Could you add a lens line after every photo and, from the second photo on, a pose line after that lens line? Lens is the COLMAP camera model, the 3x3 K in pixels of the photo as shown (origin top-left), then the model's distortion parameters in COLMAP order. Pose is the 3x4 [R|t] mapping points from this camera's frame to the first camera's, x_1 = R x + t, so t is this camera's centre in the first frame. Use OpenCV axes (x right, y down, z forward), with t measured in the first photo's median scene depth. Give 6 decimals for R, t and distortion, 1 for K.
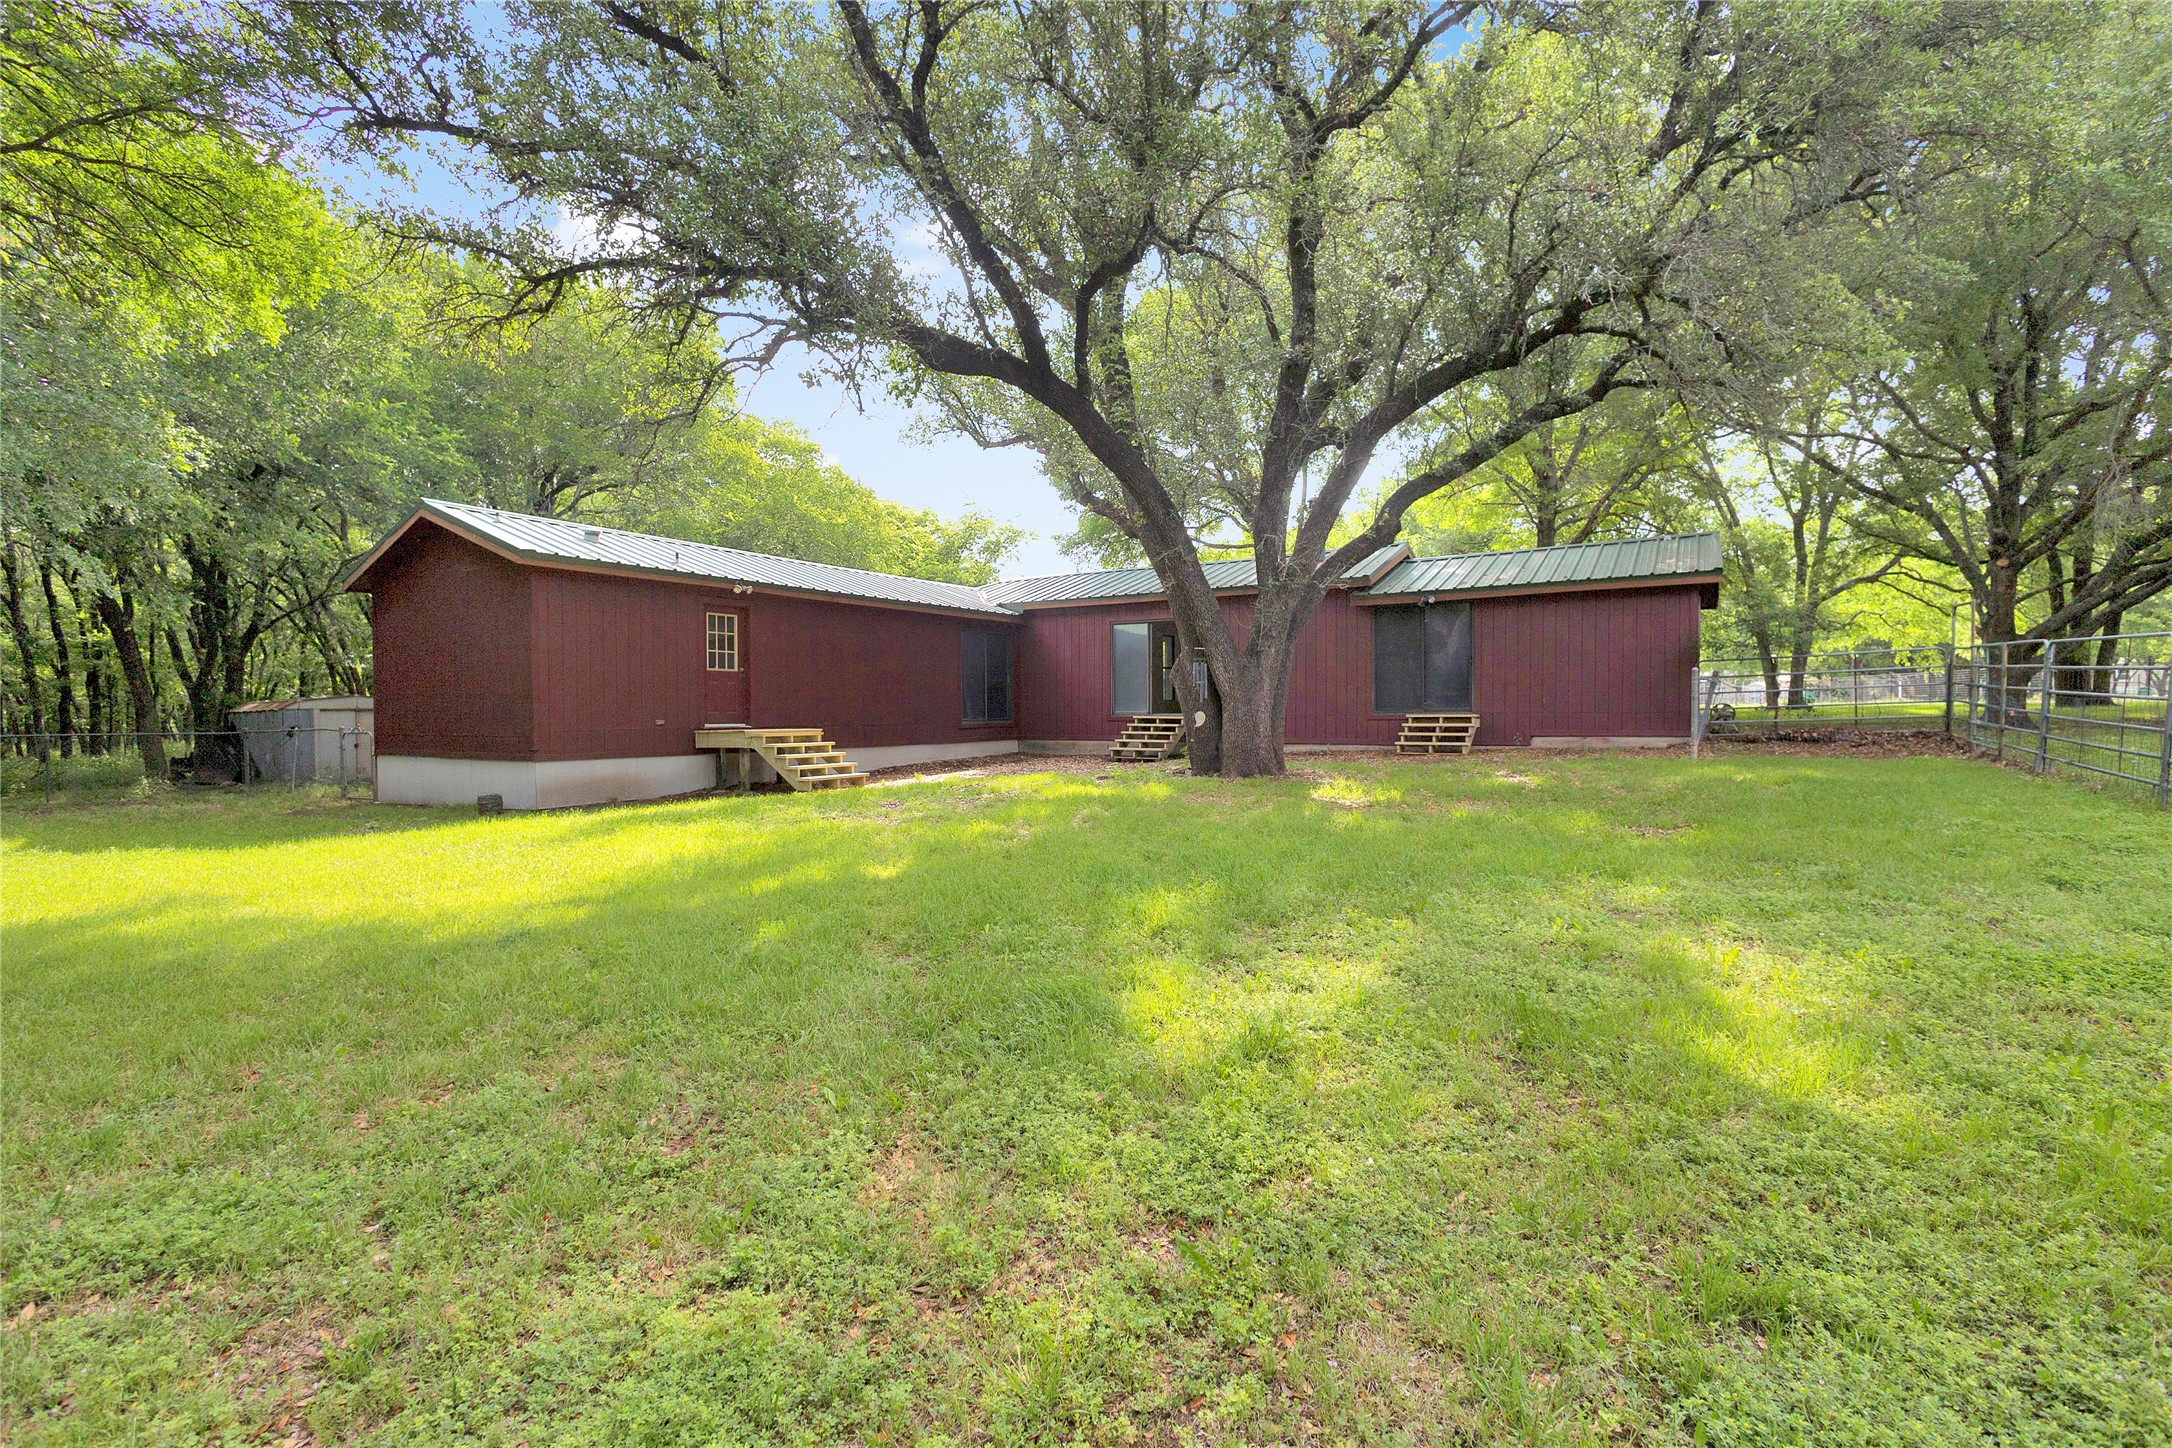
lens RADIAL K [[995.4, 0, 1086.0], [0, 995.4, 724.0], [0, 0, 1]] dist [0.006222, -0.000484]
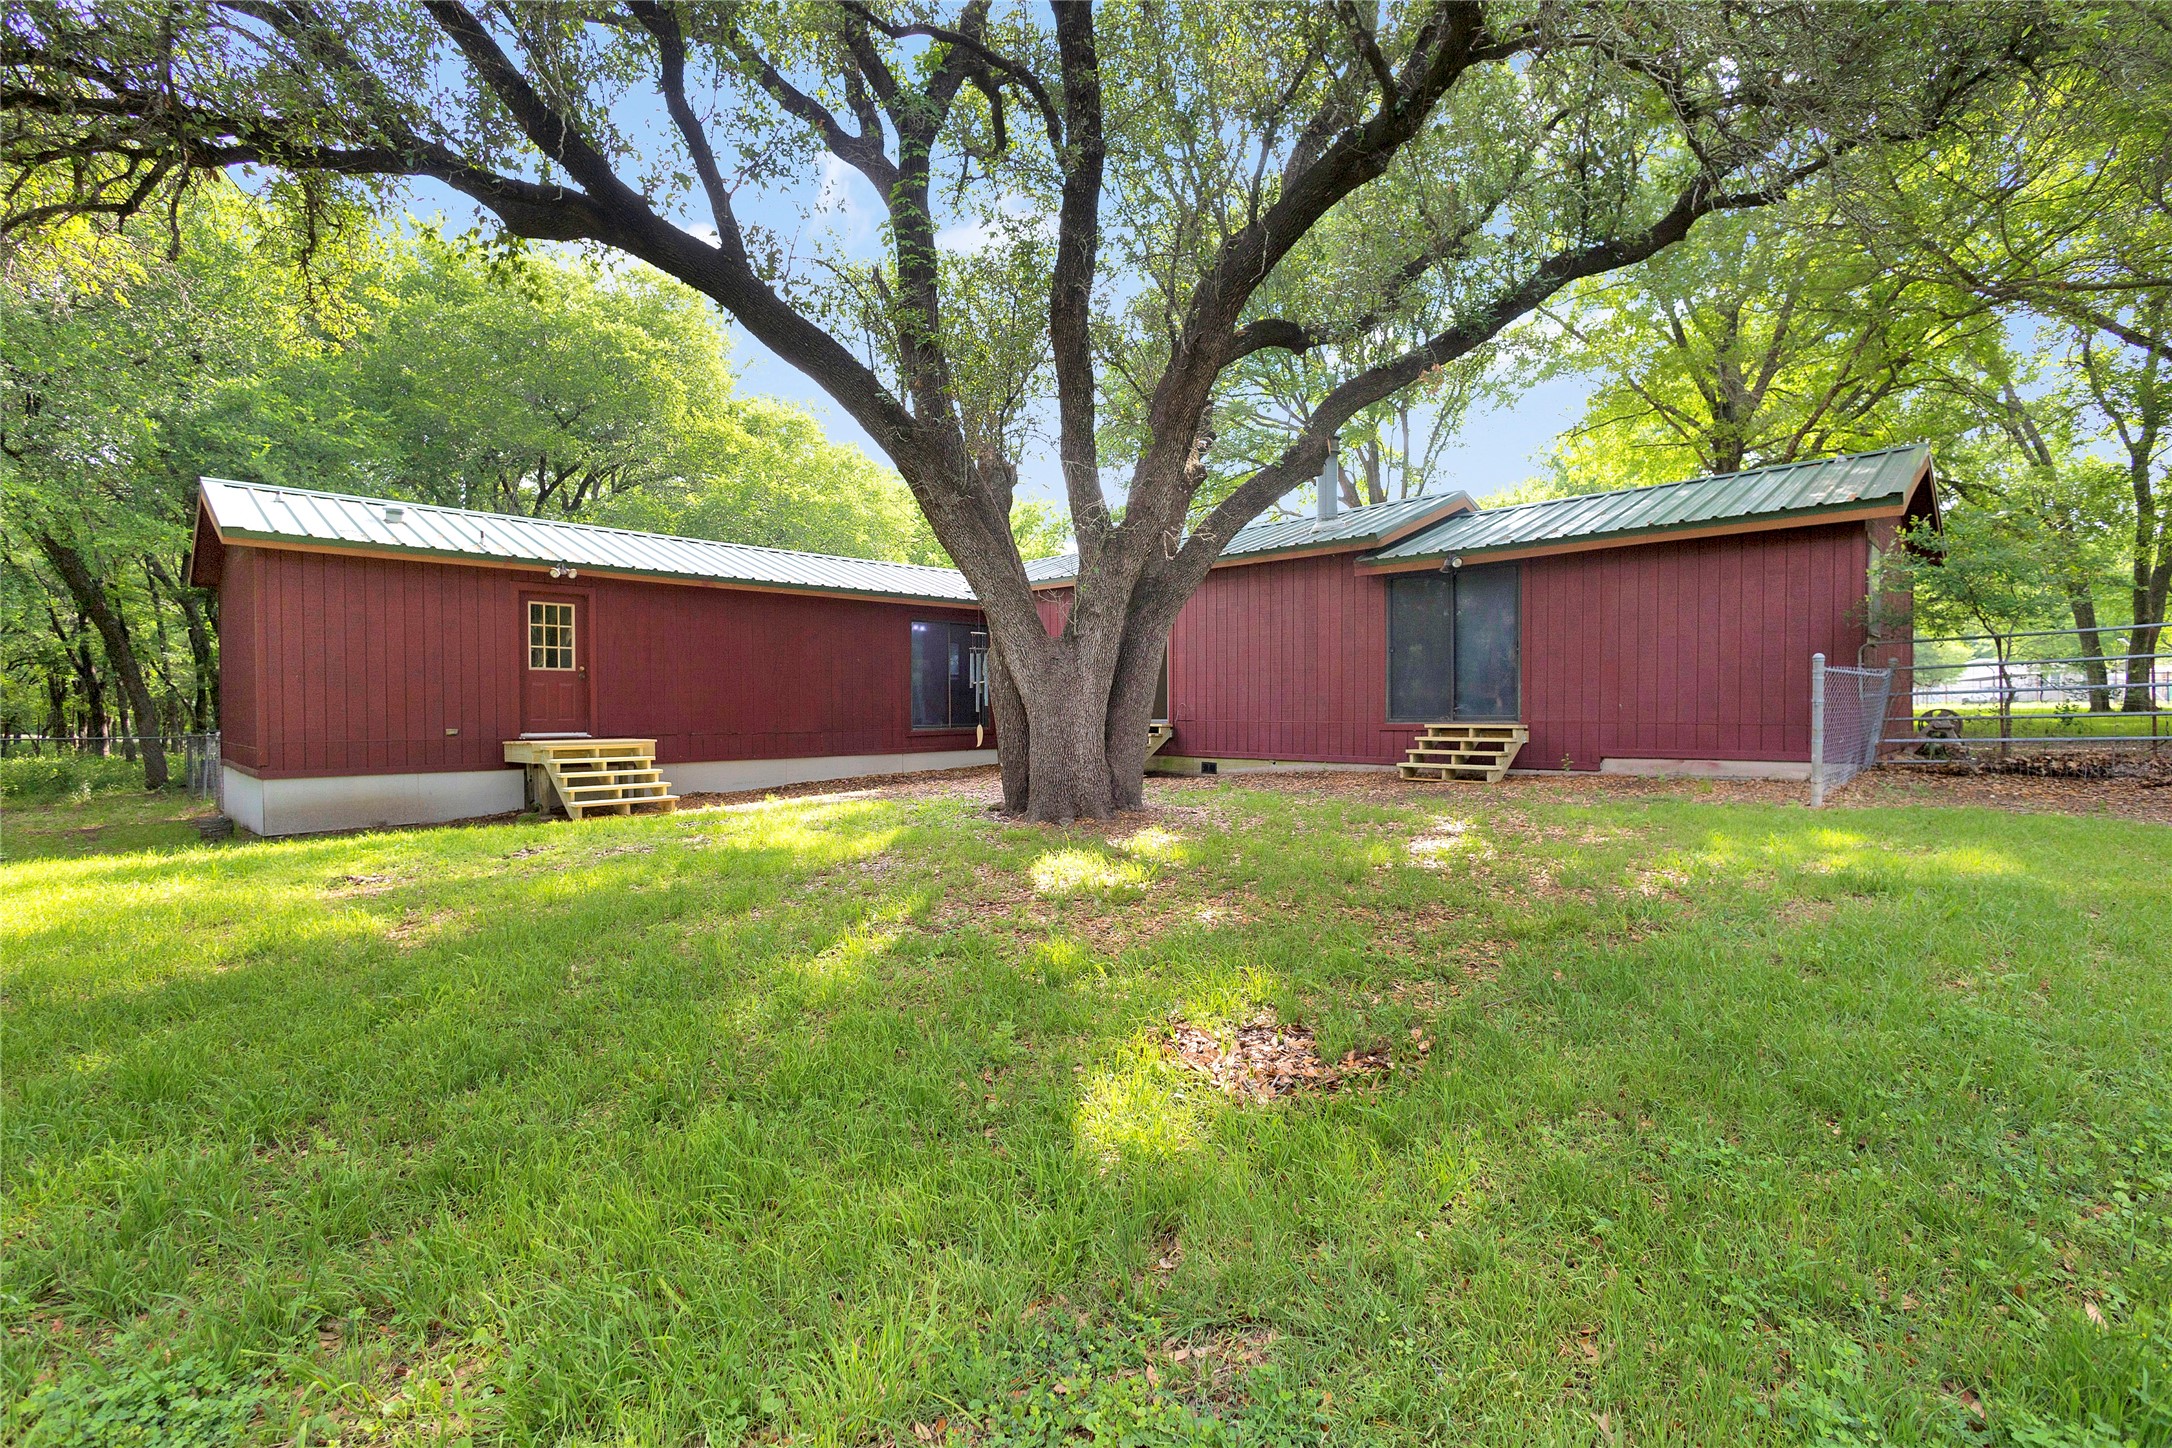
lens RADIAL K [[995.4, 0, 1086.0], [0, 995.4, 724.0], [0, 0, 1]] dist [0.006222, -0.000484]
pose [[0.977501, 0.004361, -0.210885, 0.251259], [-0.003637, 0.999986, 0.003820, -0.012335], [0.210899, -0.002967, 0.977503, 0.262142]]
